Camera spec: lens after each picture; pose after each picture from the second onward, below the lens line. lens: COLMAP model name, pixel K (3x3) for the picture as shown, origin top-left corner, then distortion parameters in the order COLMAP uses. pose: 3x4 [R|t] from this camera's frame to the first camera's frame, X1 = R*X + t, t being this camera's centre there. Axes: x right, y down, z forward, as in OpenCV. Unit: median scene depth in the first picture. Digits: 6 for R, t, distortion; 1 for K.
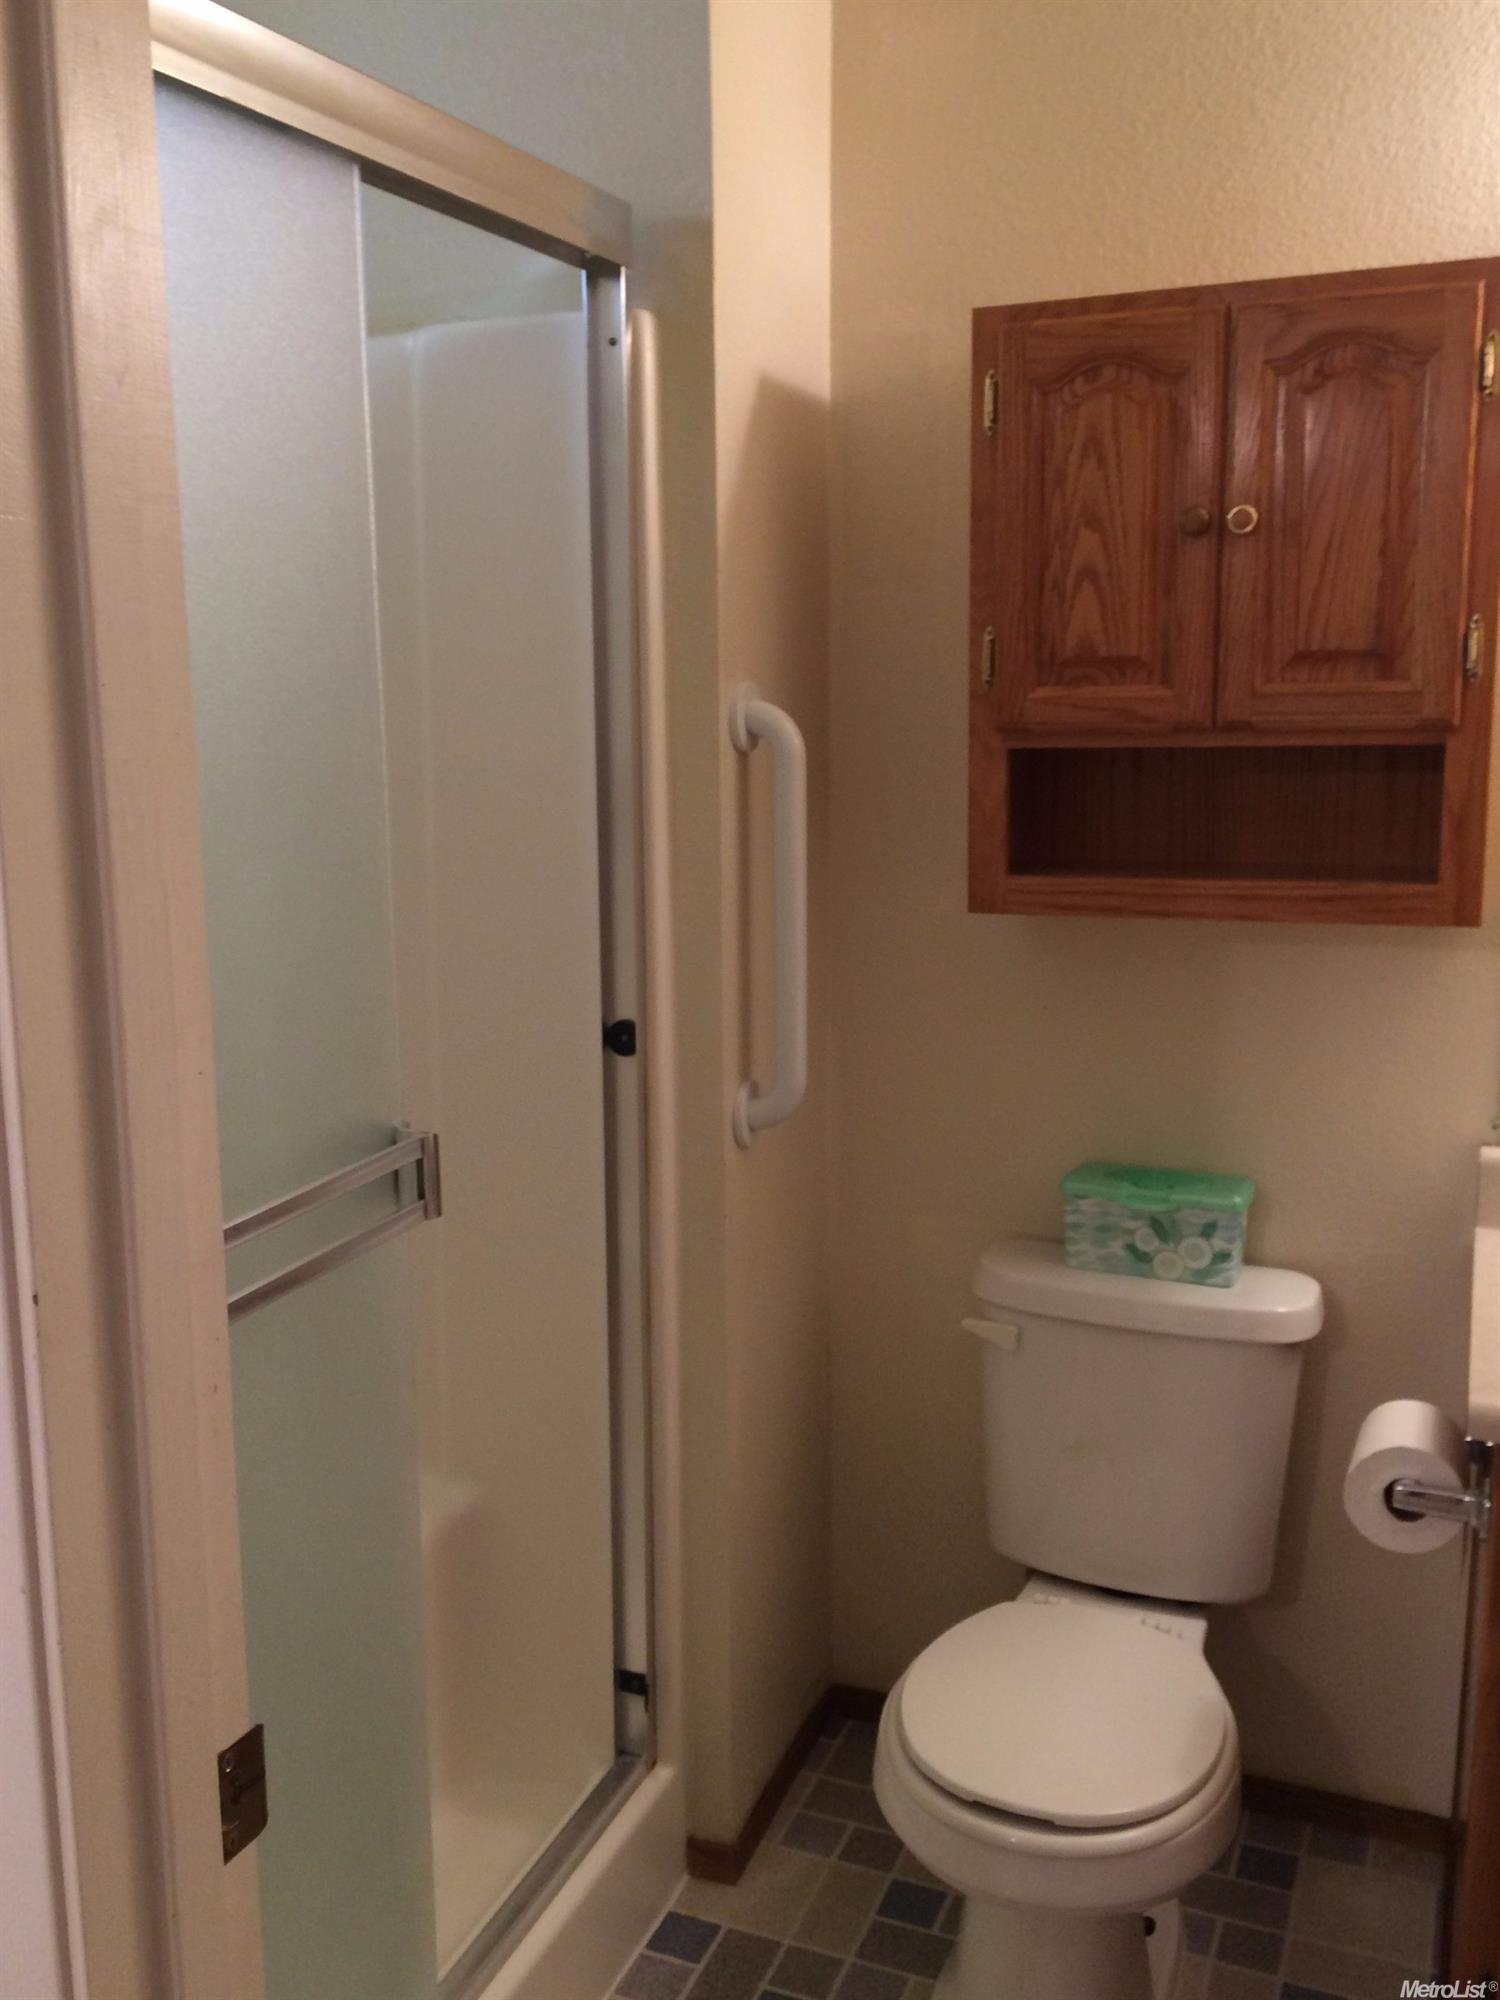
lens RADIAL K [[1809.5, 0, 741.1], [0, 1809.5, 970.3], [0, 0, 1]] dist [0.110715, -0.158858]
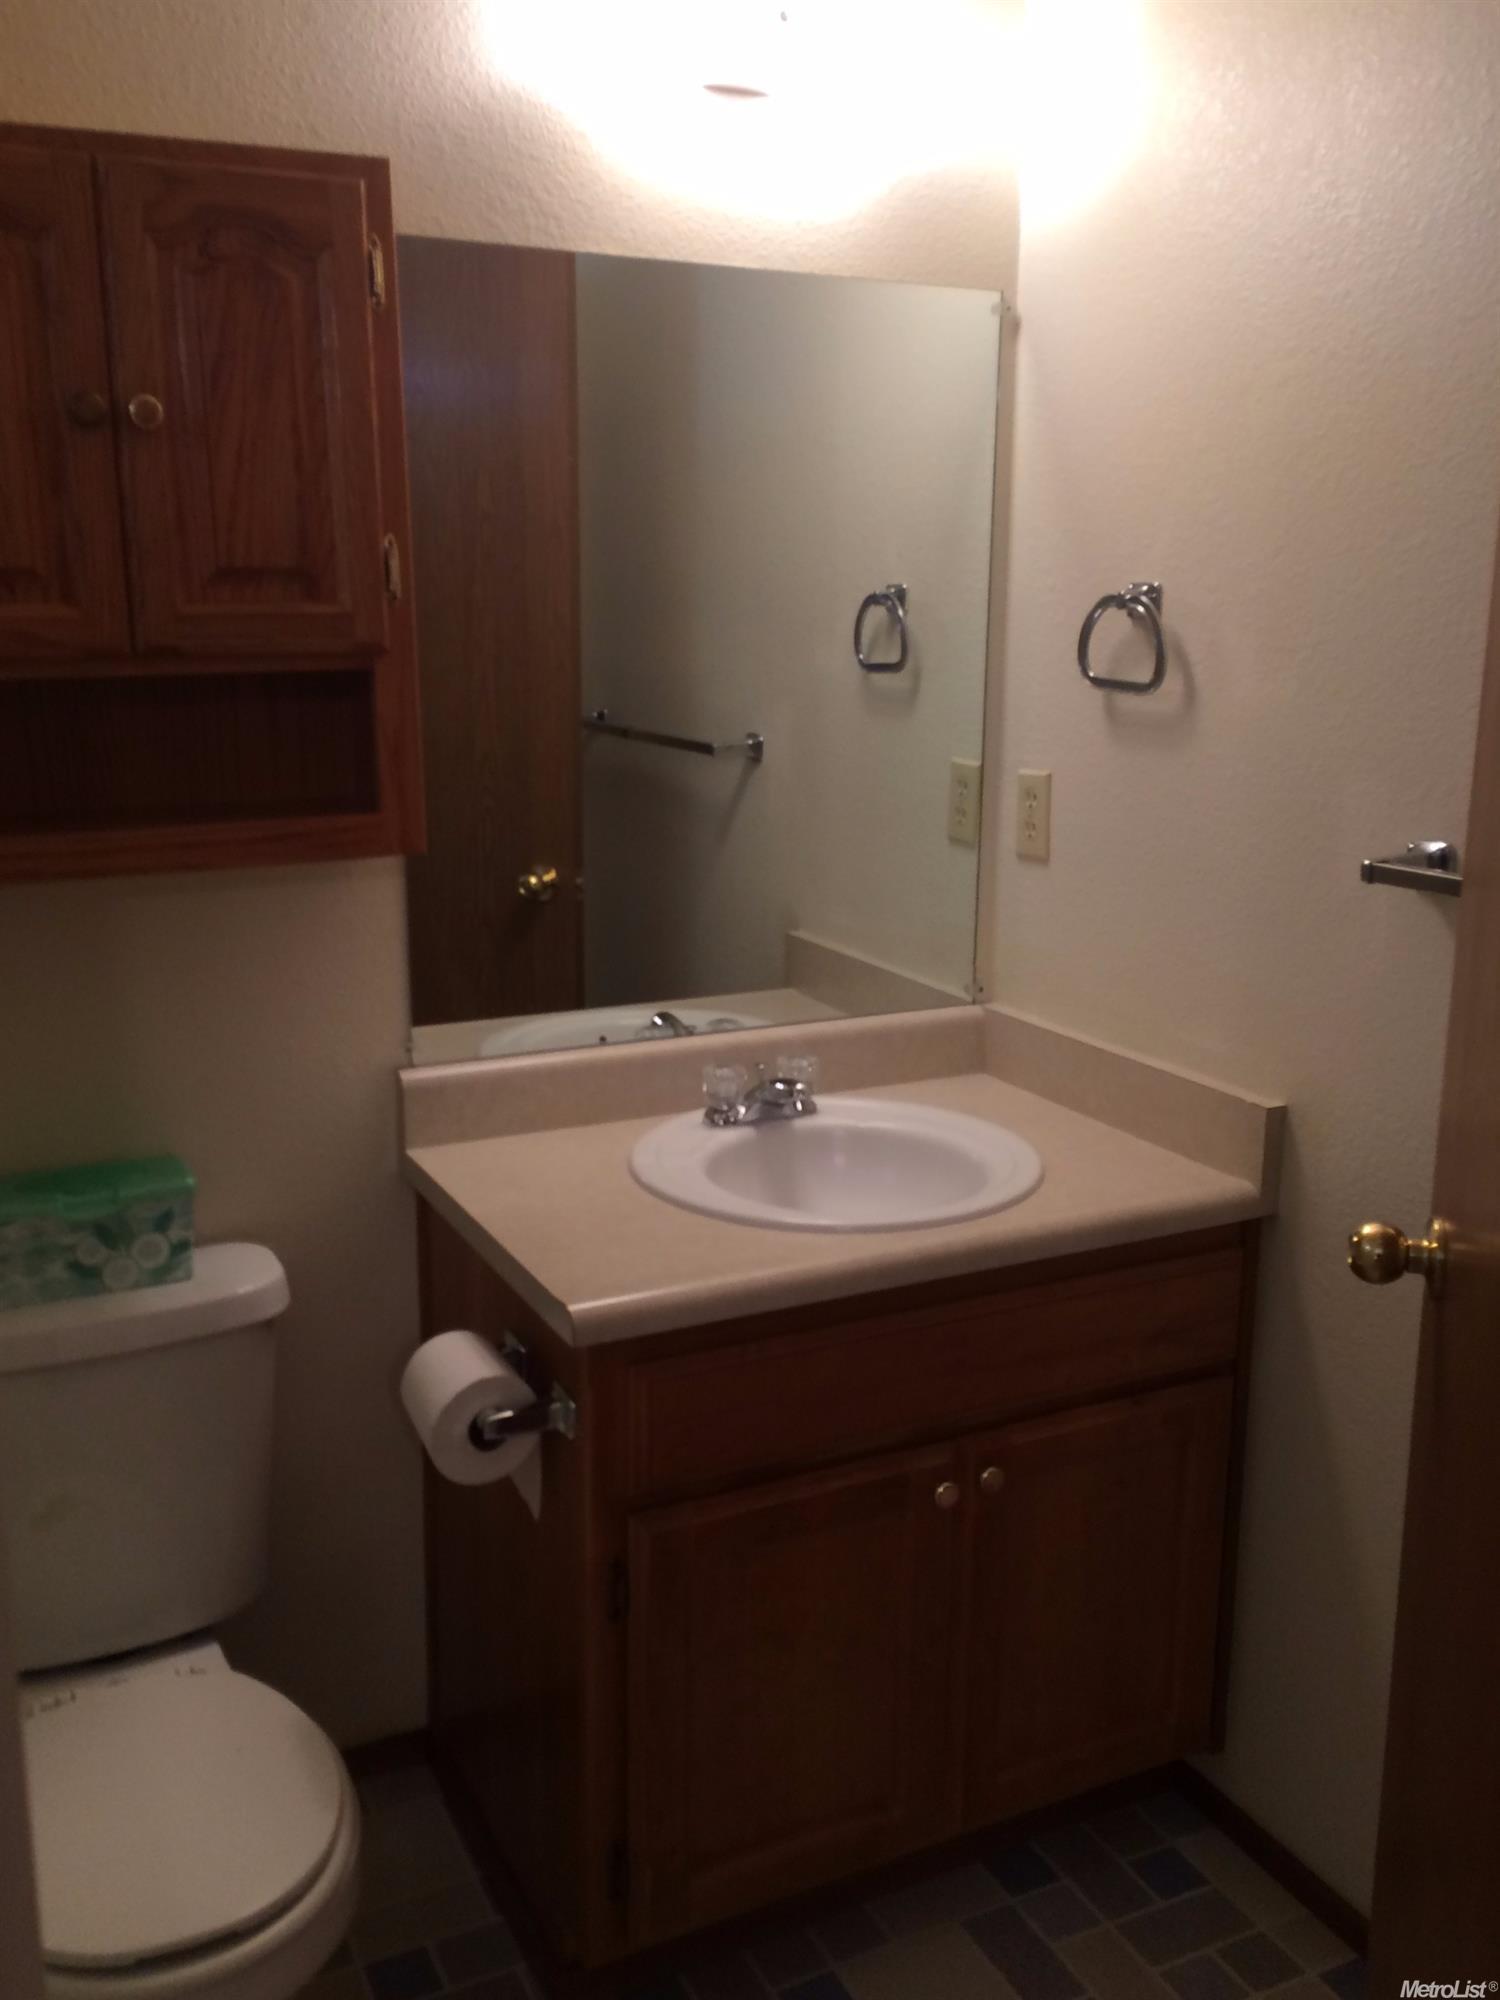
lens RADIAL K [[1809.5, 0, 741.1], [0, 1809.5, 970.3], [0, 0, 1]] dist [0.110715, -0.158858]
pose [[0.659745, -0.148723, 0.736626, -0.212419], [0.120547, 0.988472, 0.091604, -0.028783], [-0.741758, 0.028363, 0.670068, 0.203114]]
